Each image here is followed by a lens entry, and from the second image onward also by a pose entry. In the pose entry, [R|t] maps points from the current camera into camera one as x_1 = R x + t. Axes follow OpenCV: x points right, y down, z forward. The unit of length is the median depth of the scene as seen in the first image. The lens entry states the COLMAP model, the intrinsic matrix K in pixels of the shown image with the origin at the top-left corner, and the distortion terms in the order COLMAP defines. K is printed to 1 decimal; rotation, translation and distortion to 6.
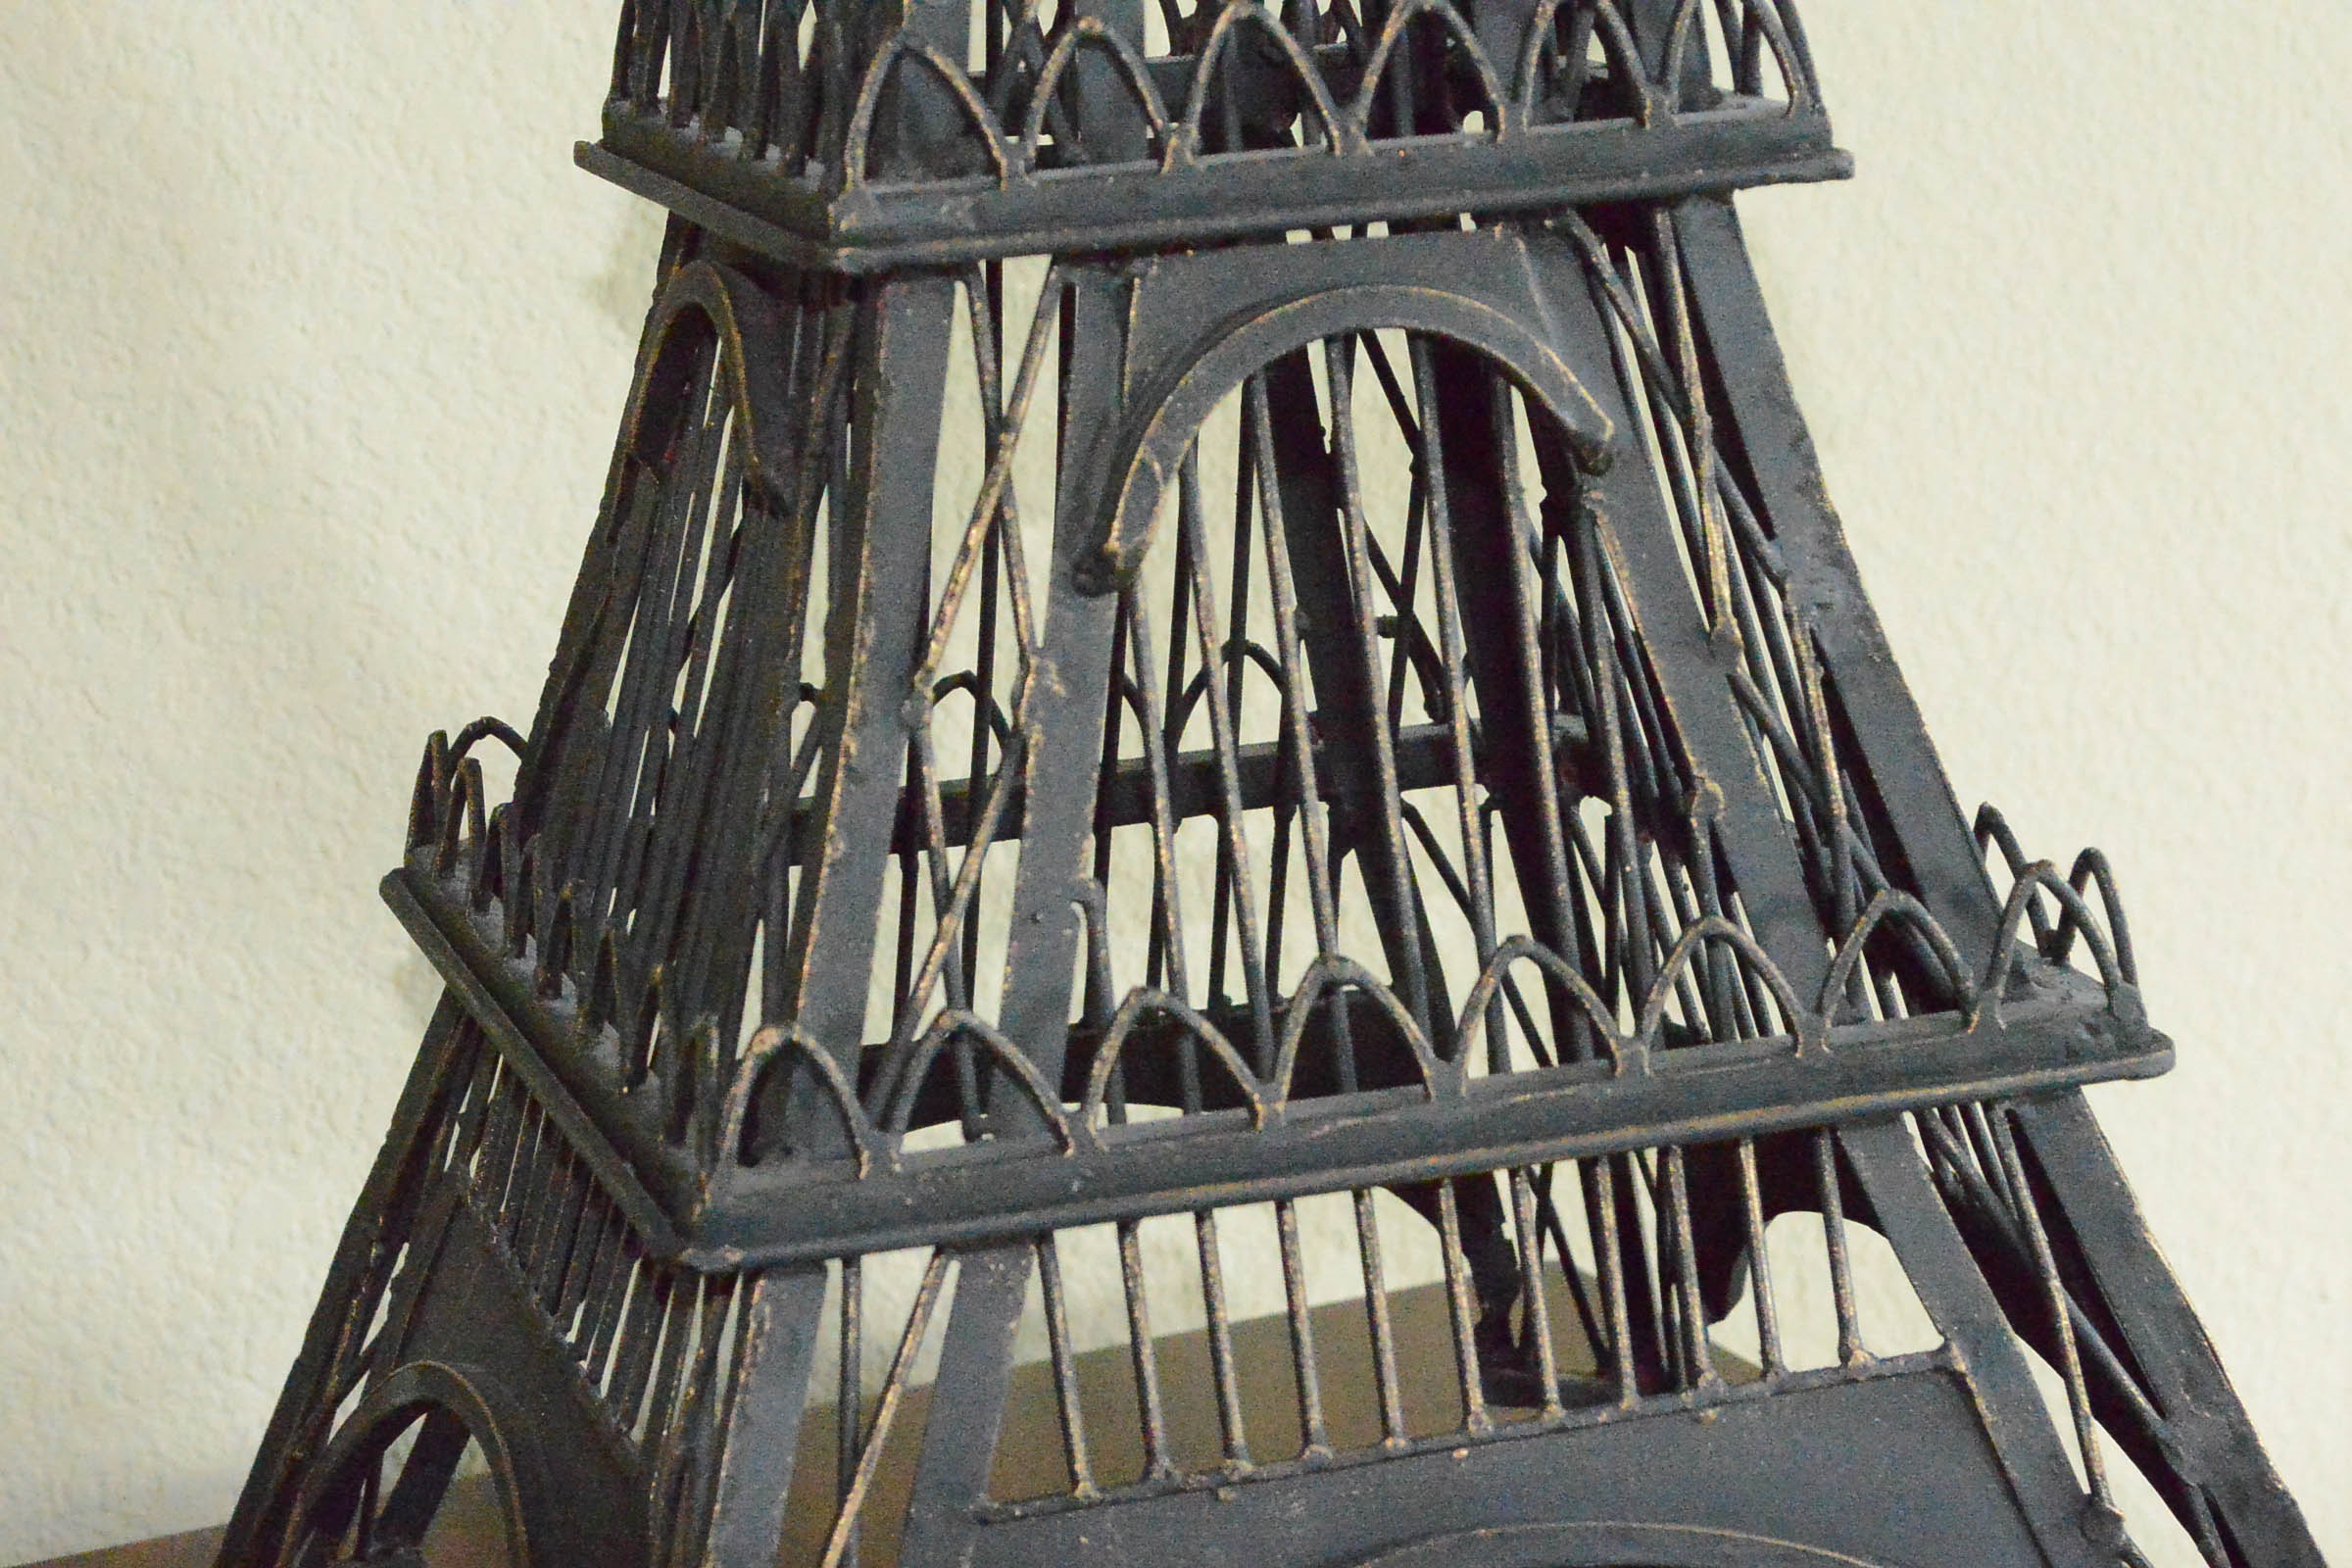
lens RADIAL K [[5389.1, 0, 1176.0], [0, 5389.1, 784.0], [0, 0, 1]] dist [0.049257, -0.084382]
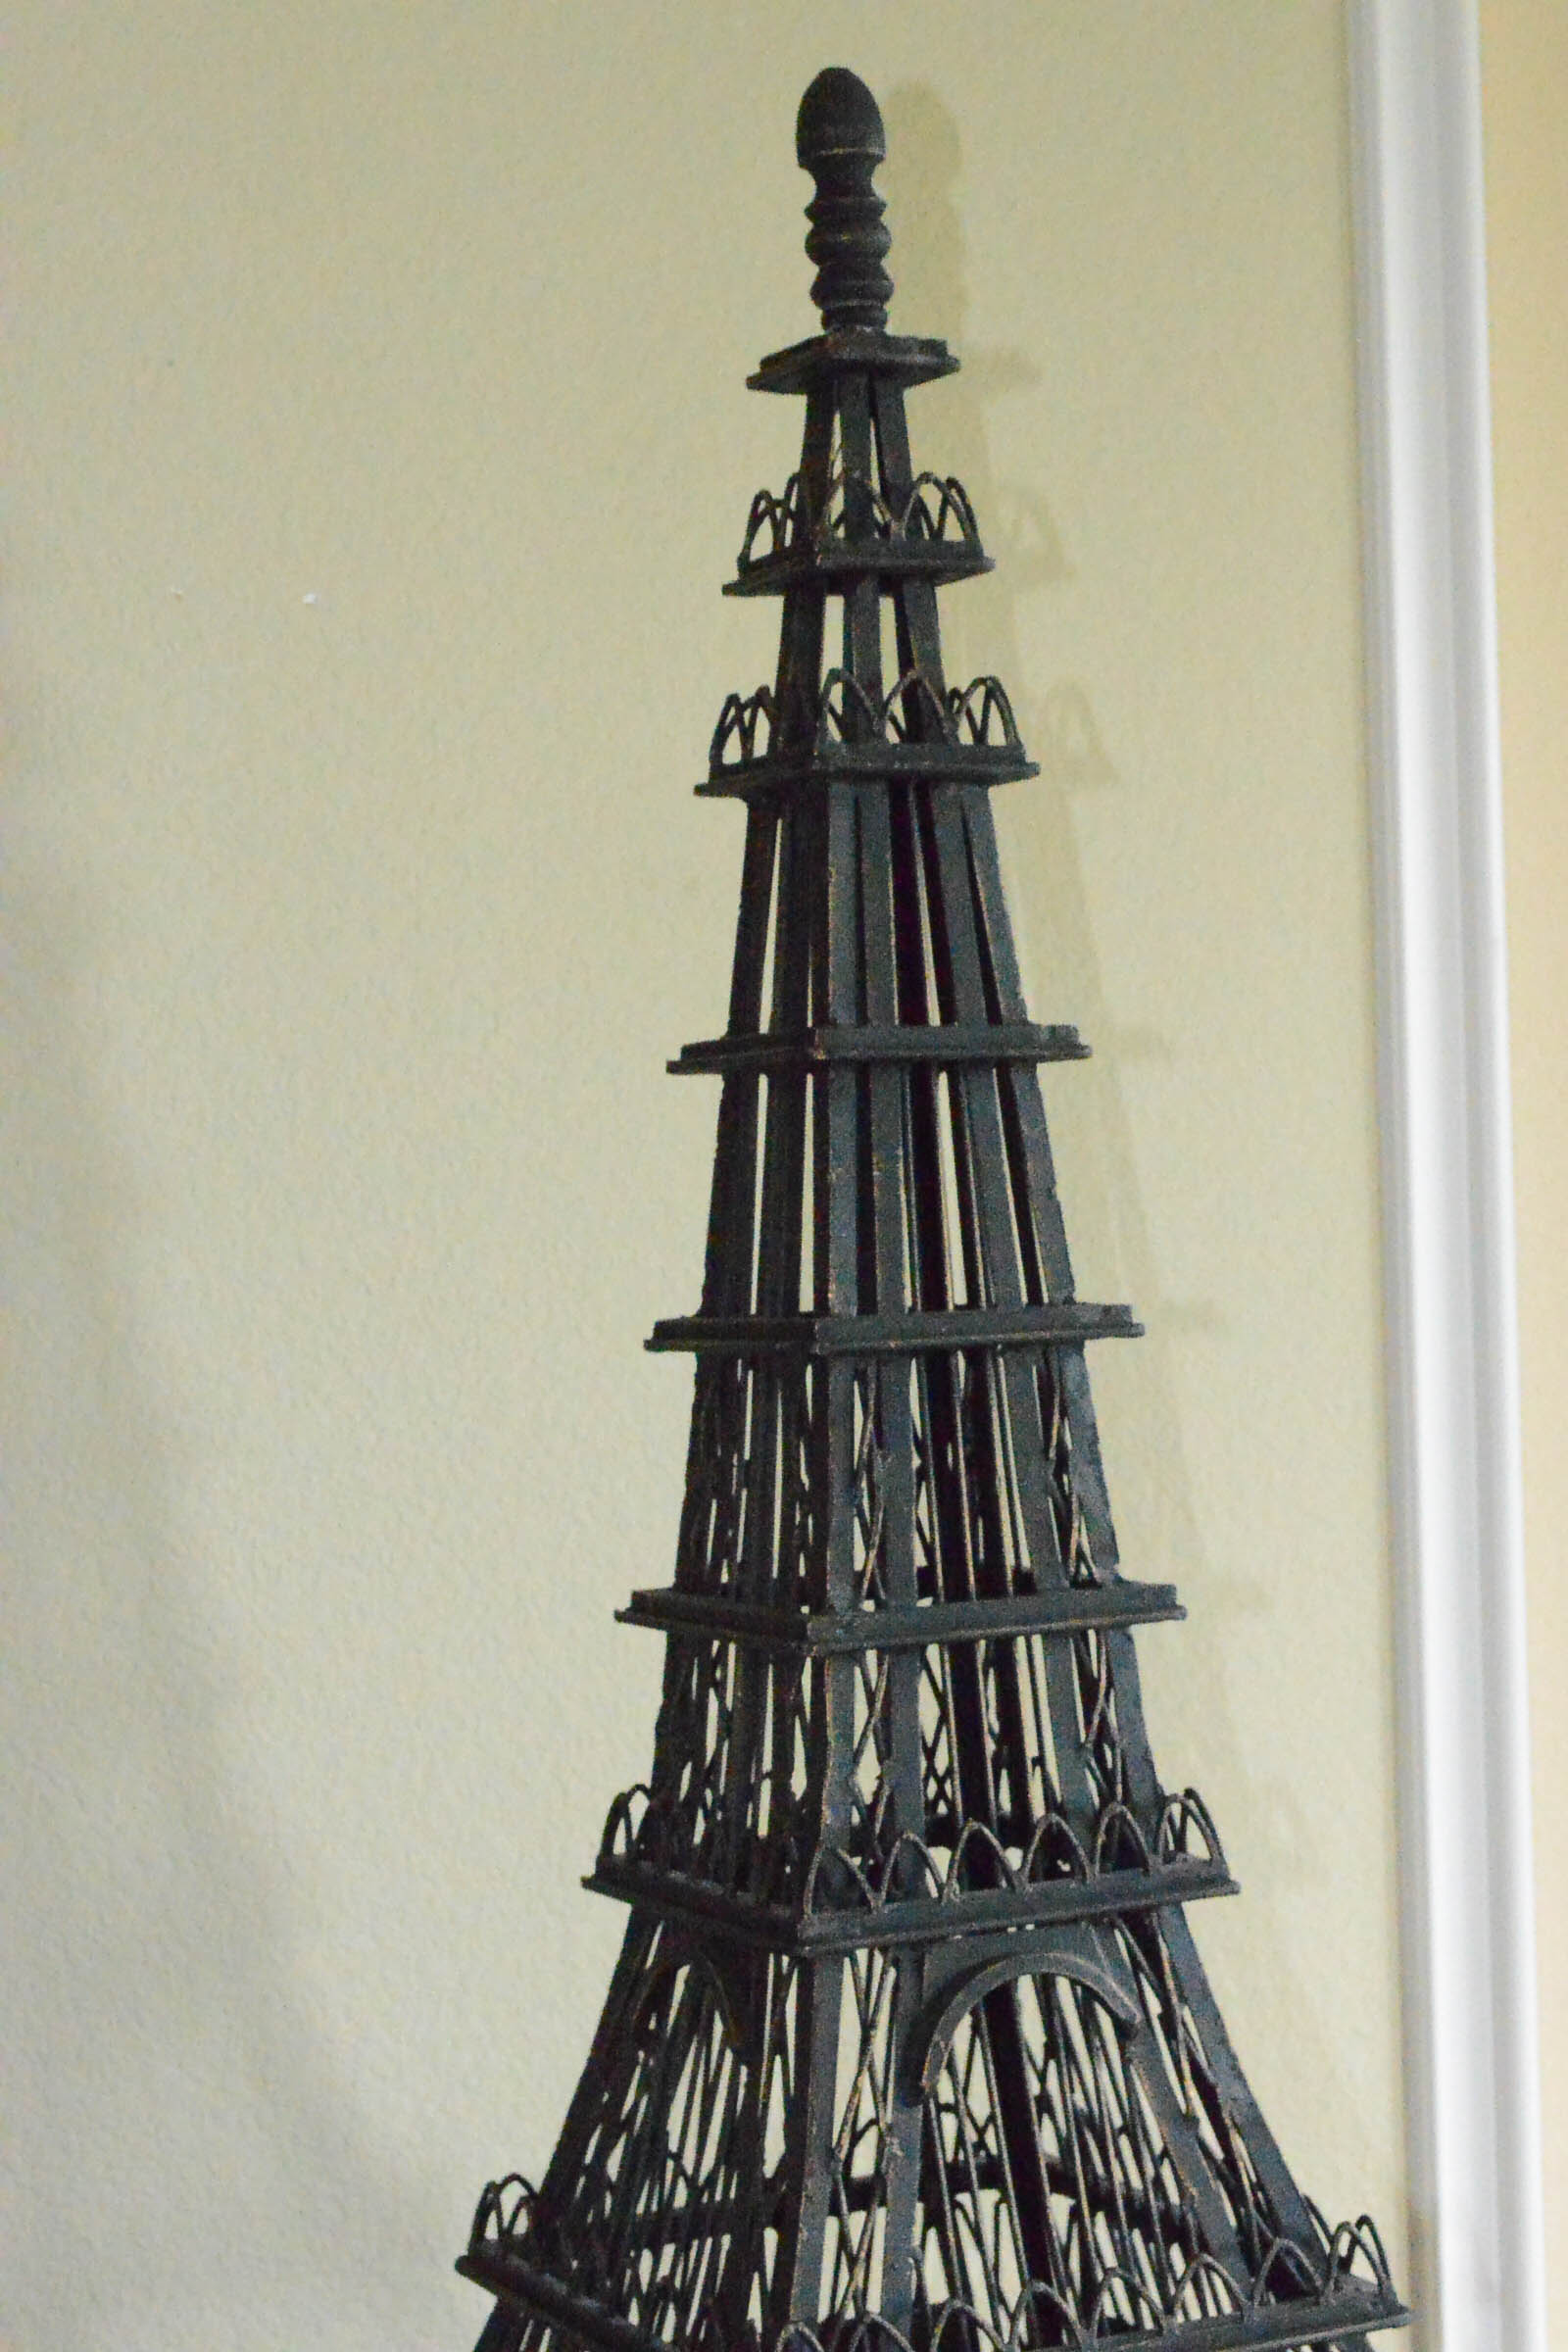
lens RADIAL K [[3982.0, 0, 784.0], [0, 3982.0, 1176.0], [0, 0, 1]] dist [0.013439, -0.021570]
pose [[0.989946, 0.001822, 0.141431, -0.275560], [0.032336, 0.970521, -0.238836, -0.017148], [-0.137697, 0.241008, 0.960705, -0.555195]]
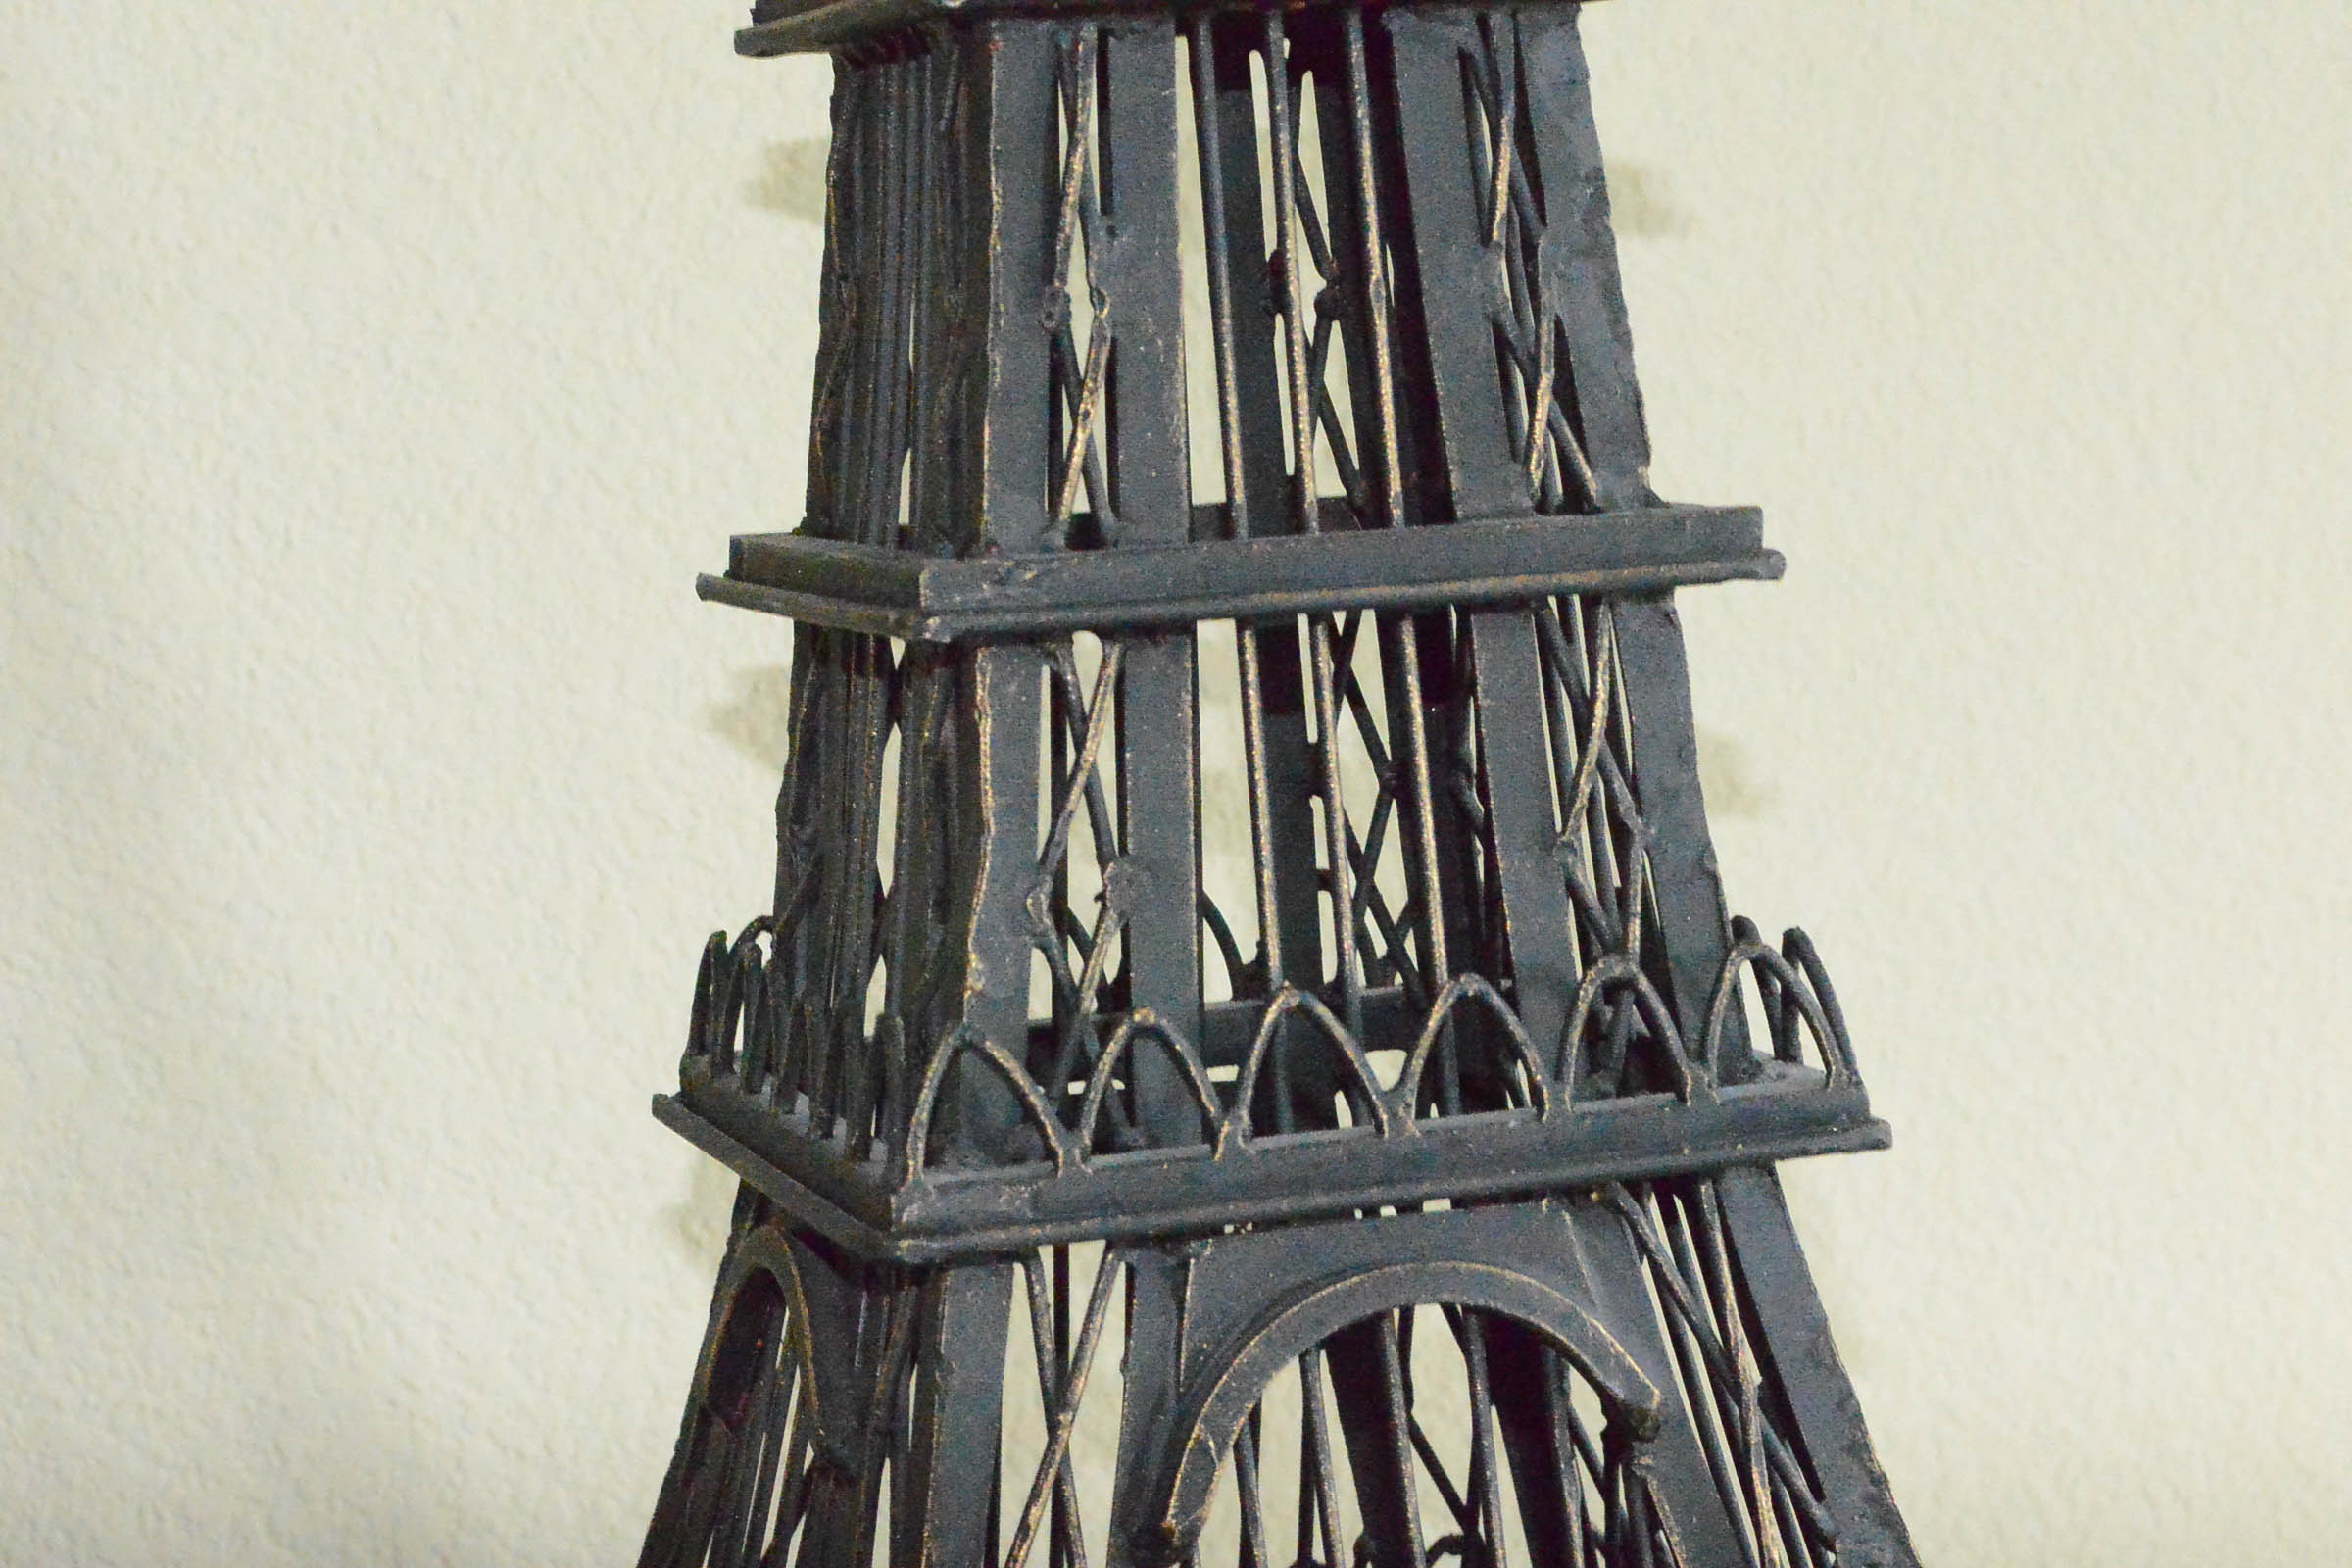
lens RADIAL K [[5389.1, 0, 1176.0], [0, 5389.1, 784.0], [0, 0, 1]] dist [0.049257, -0.084382]
pose [[0.999752, -0.008328, -0.020637, 0.011244], [0.005503, 0.991054, -0.133349, -0.044459], [0.021563, 0.133203, 0.990854, -0.027859]]
